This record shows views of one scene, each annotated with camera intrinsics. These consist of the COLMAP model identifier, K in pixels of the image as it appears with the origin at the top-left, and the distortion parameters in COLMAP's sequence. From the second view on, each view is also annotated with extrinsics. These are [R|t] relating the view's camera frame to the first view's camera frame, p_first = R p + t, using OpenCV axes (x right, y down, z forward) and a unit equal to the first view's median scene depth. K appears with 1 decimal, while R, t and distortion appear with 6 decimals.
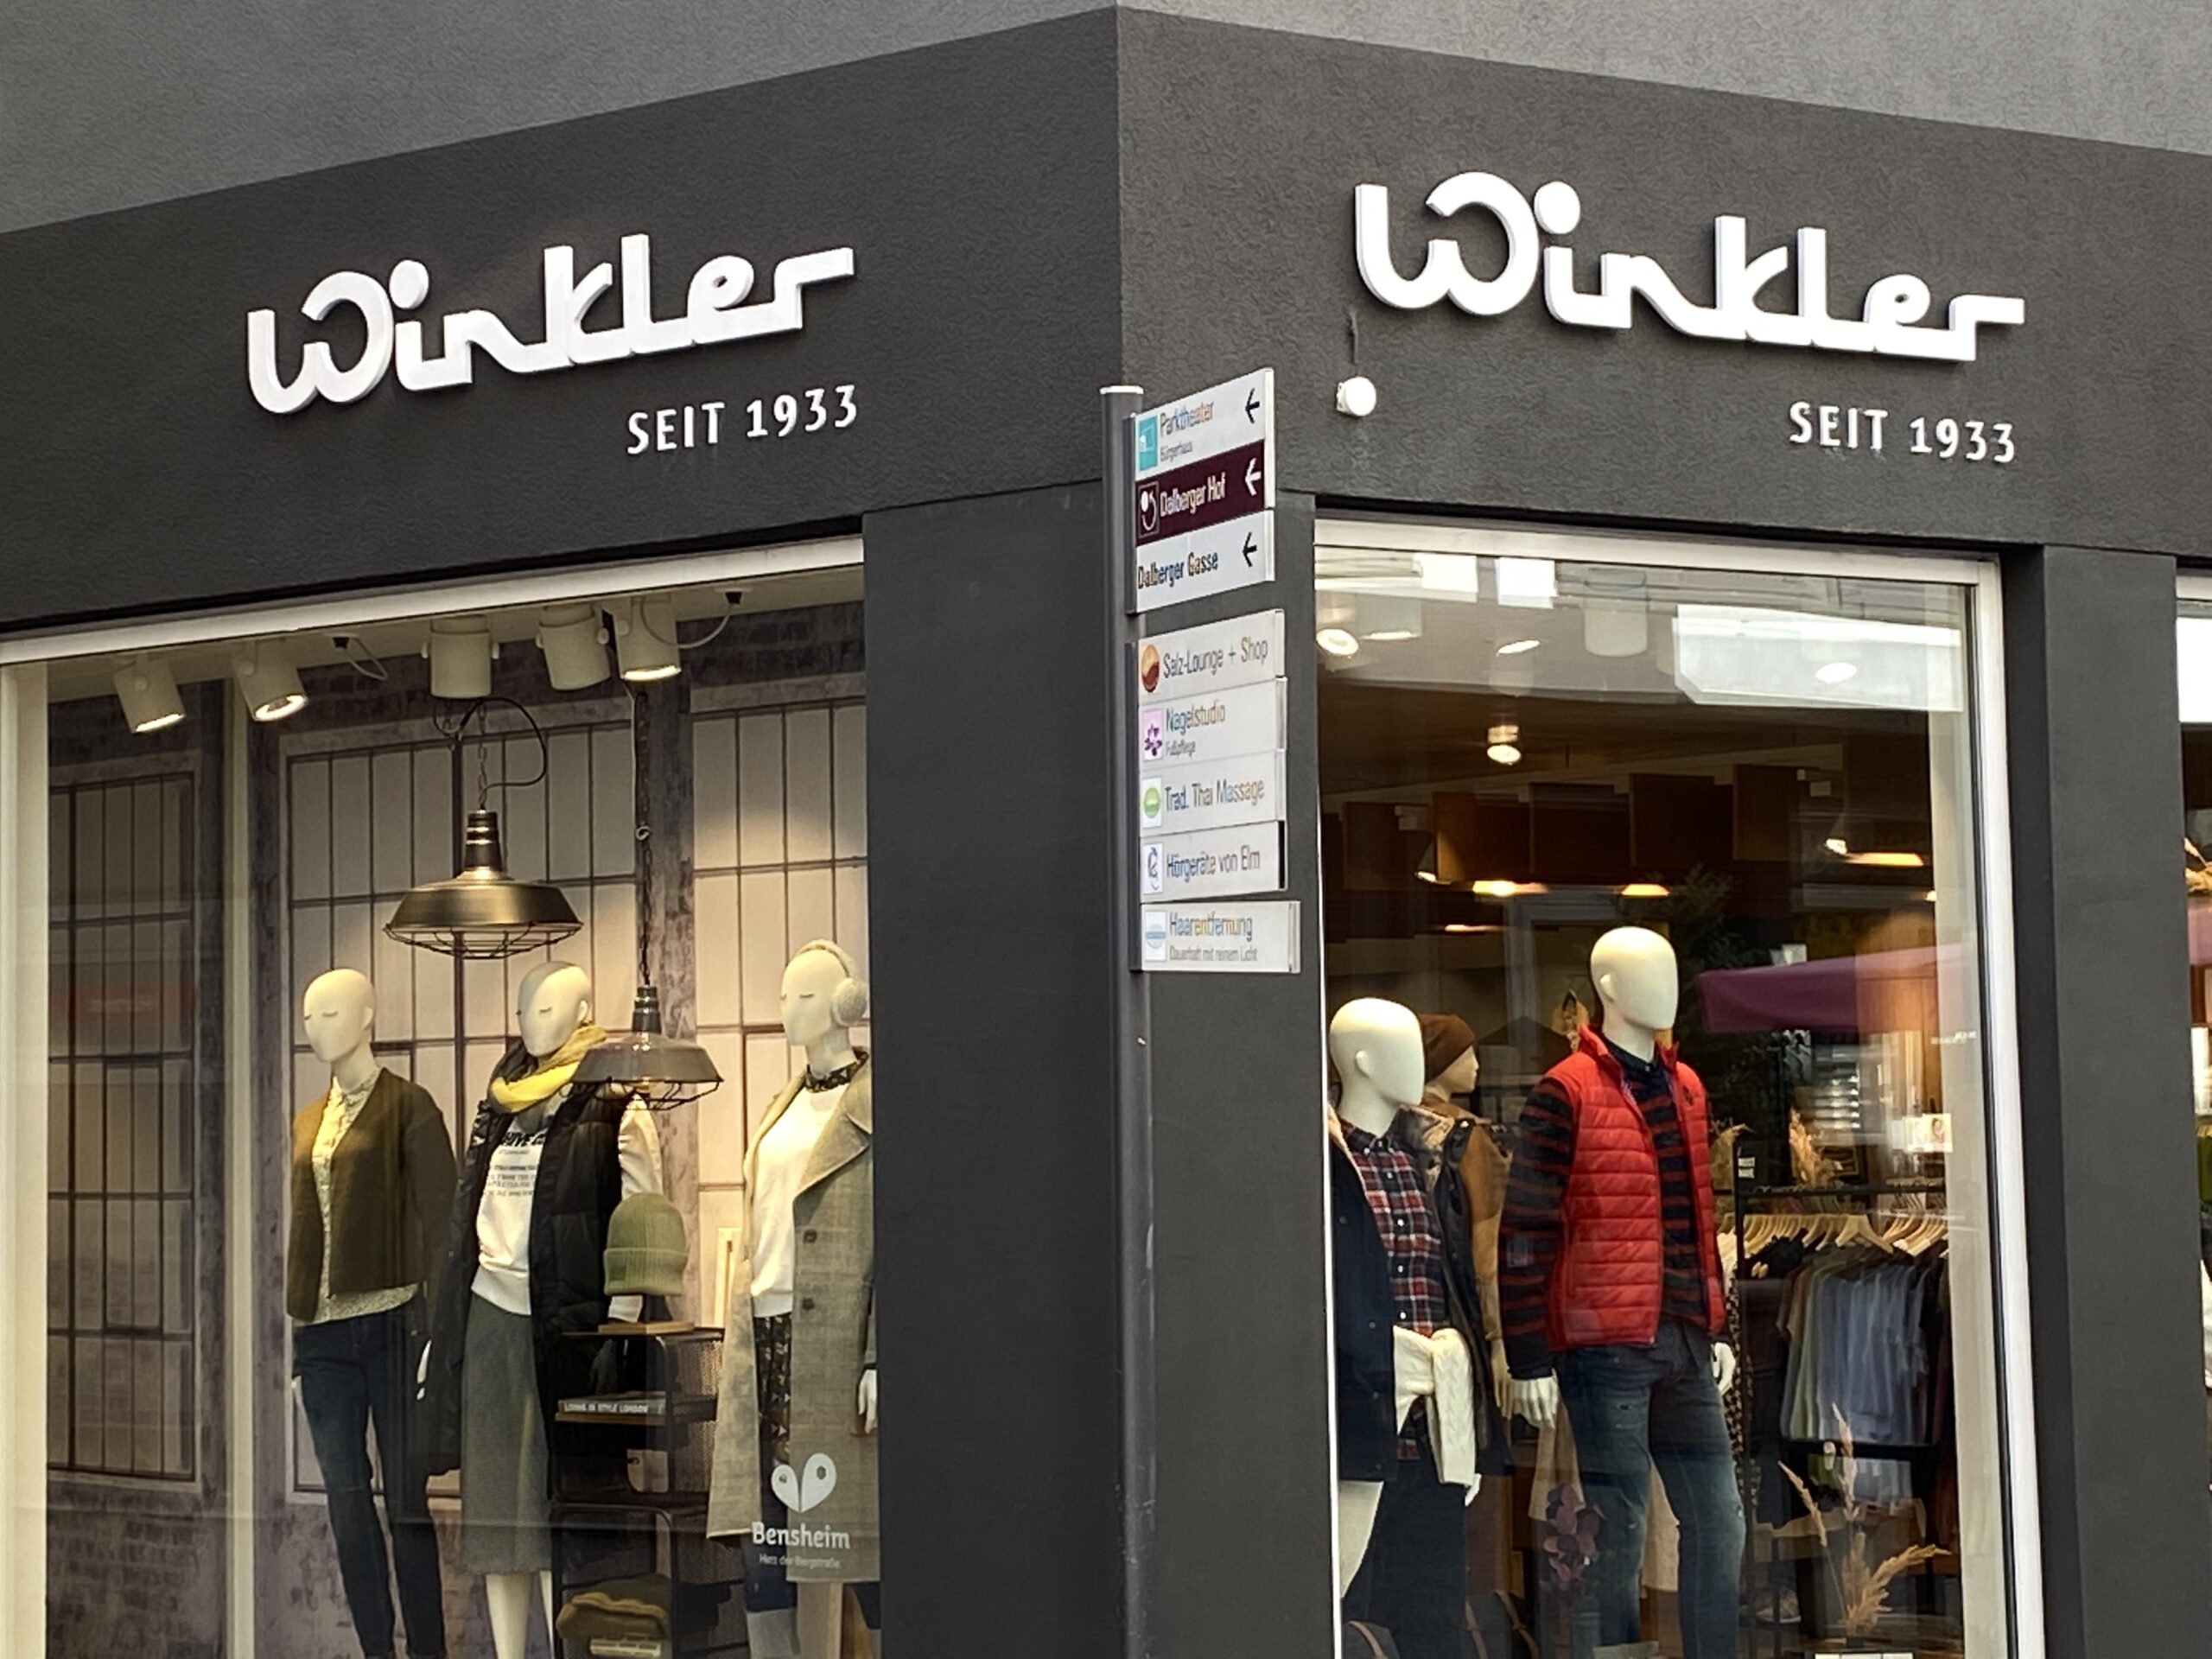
lens RADIAL K [[5012.2, 0, 1108.2], [0, 5012.2, 752.1], [0, 0, 1]] dist [0.270722, -0.471704]
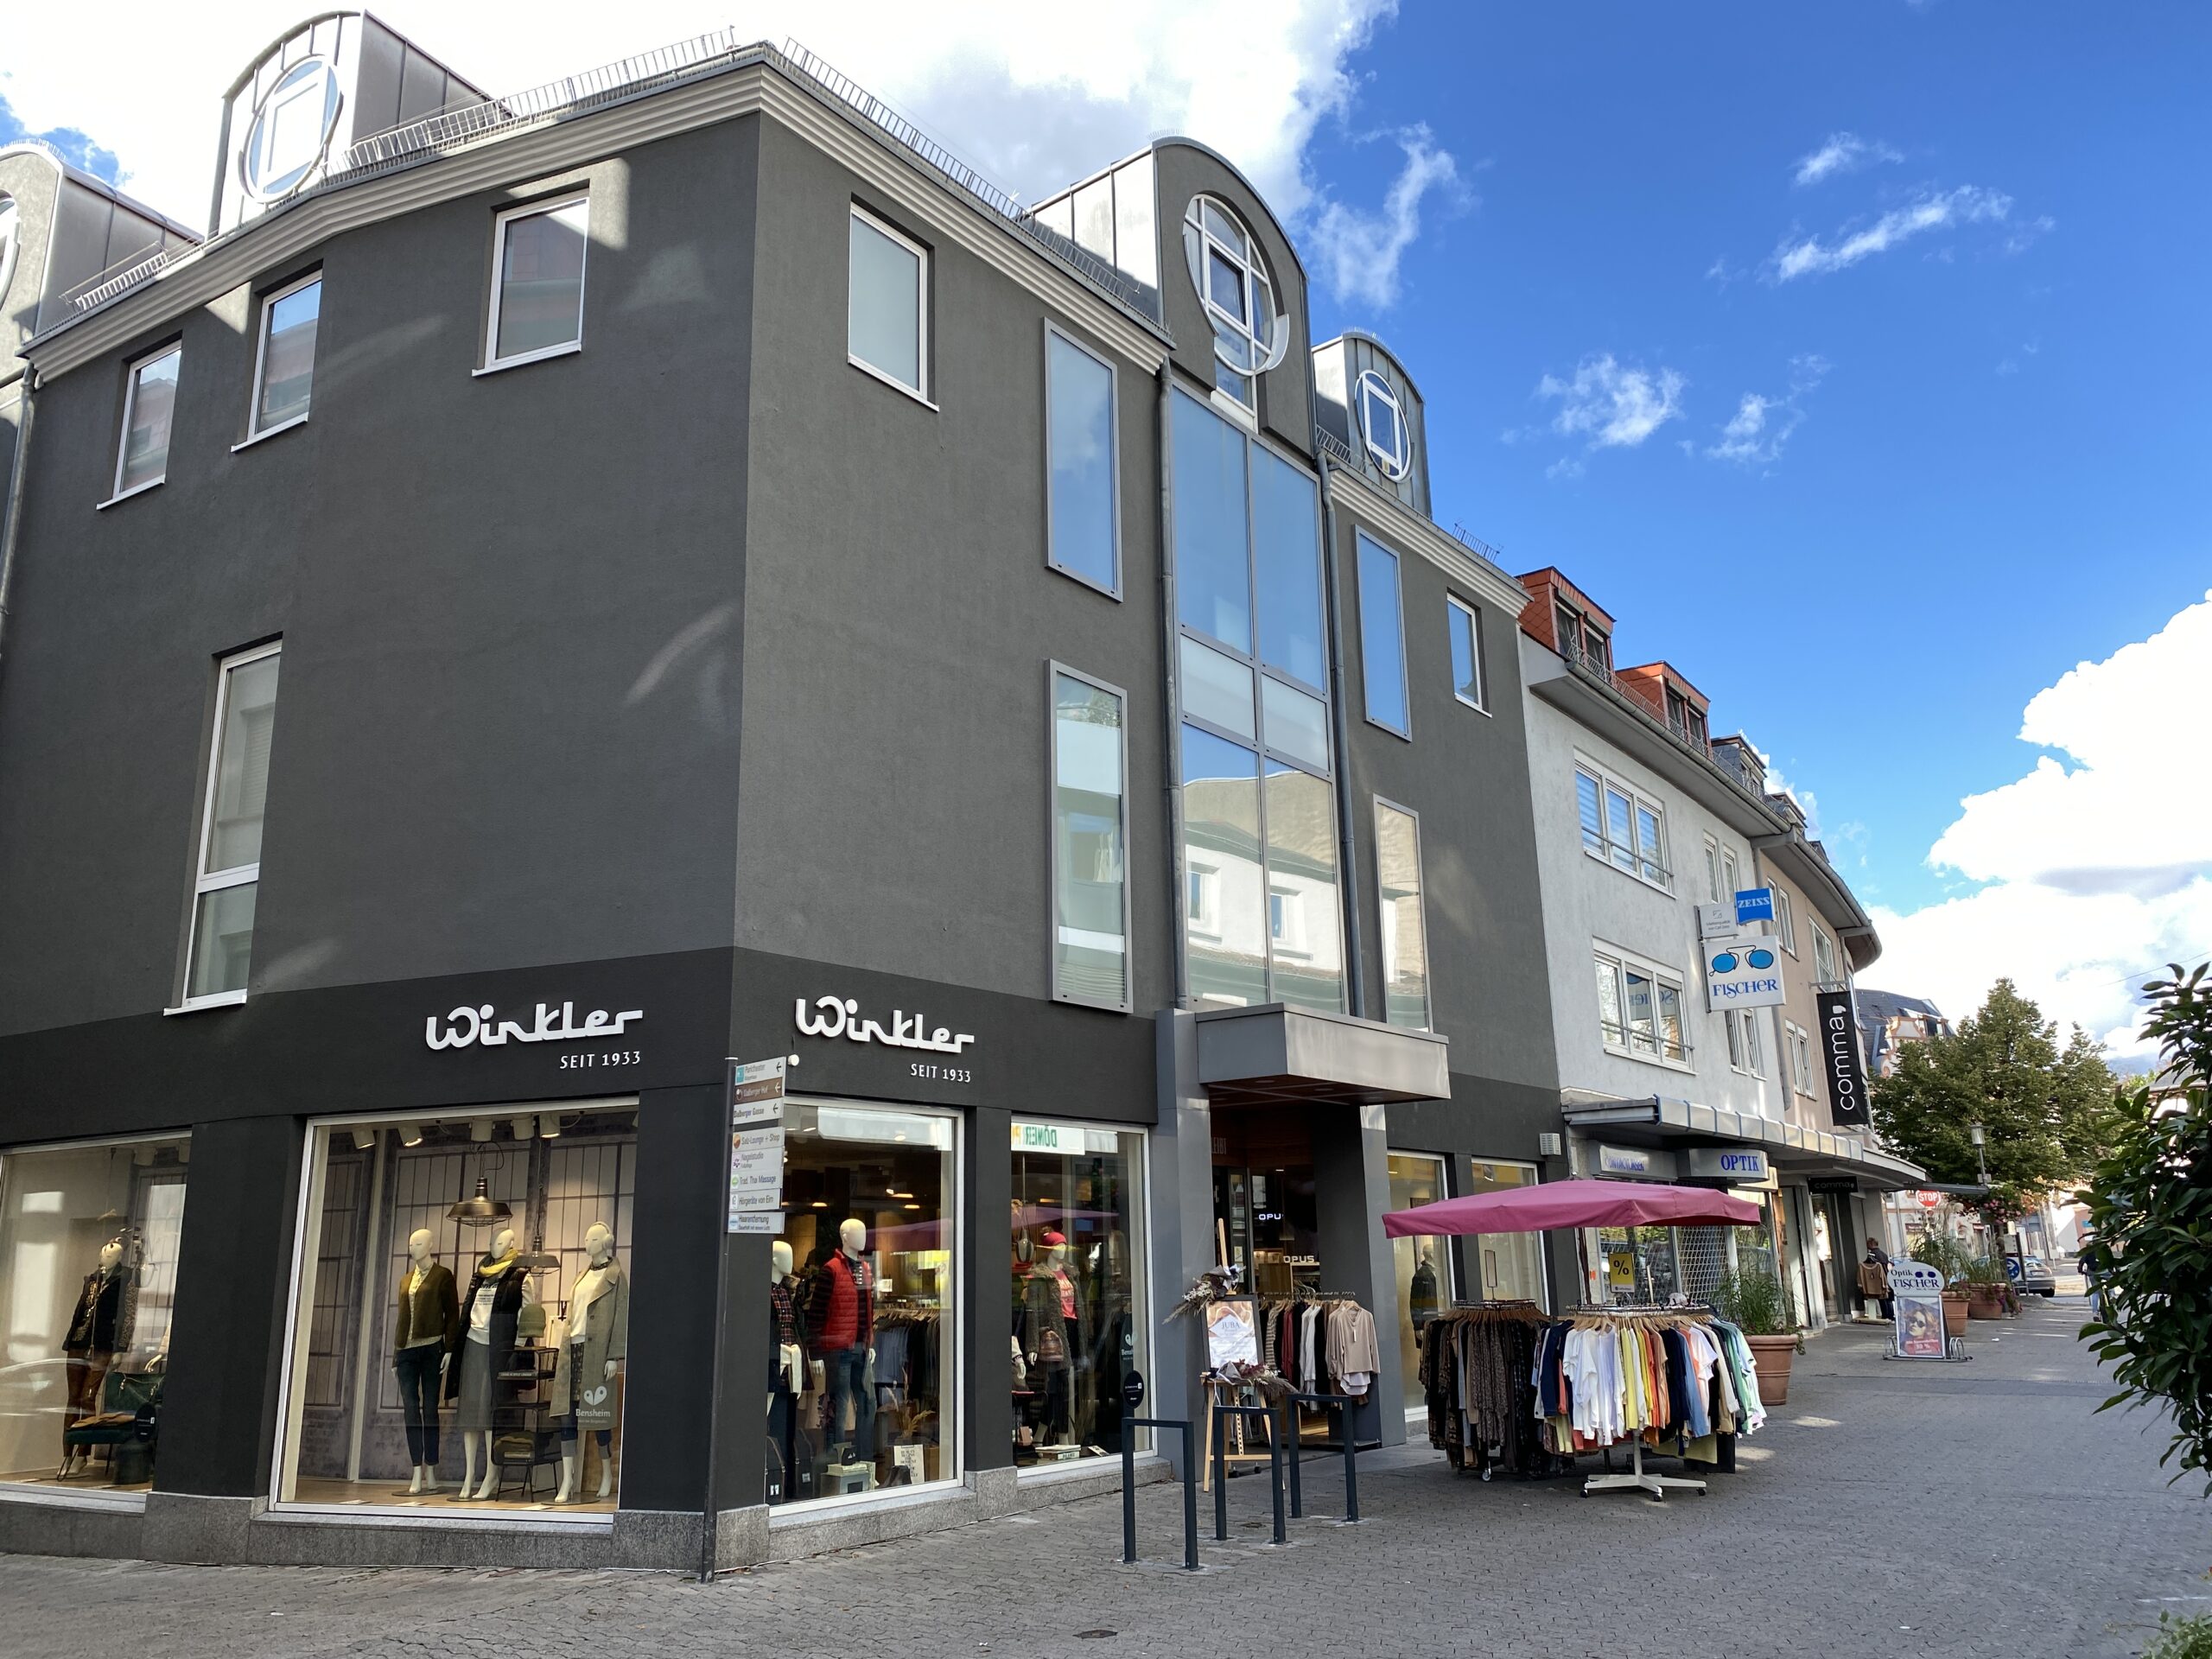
lens RADIAL K [[1678.9, 0, 1106.0], [0, 1678.9, 829.5], [0, 0, 1]] dist [-0.006591, -0.000644]
pose [[0.956508, 0.072163, 0.282641, -0.072530], [-0.017300, 0.981246, -0.191984, -0.008235], [-0.291194, 0.178744, 0.939817, -0.146385]]
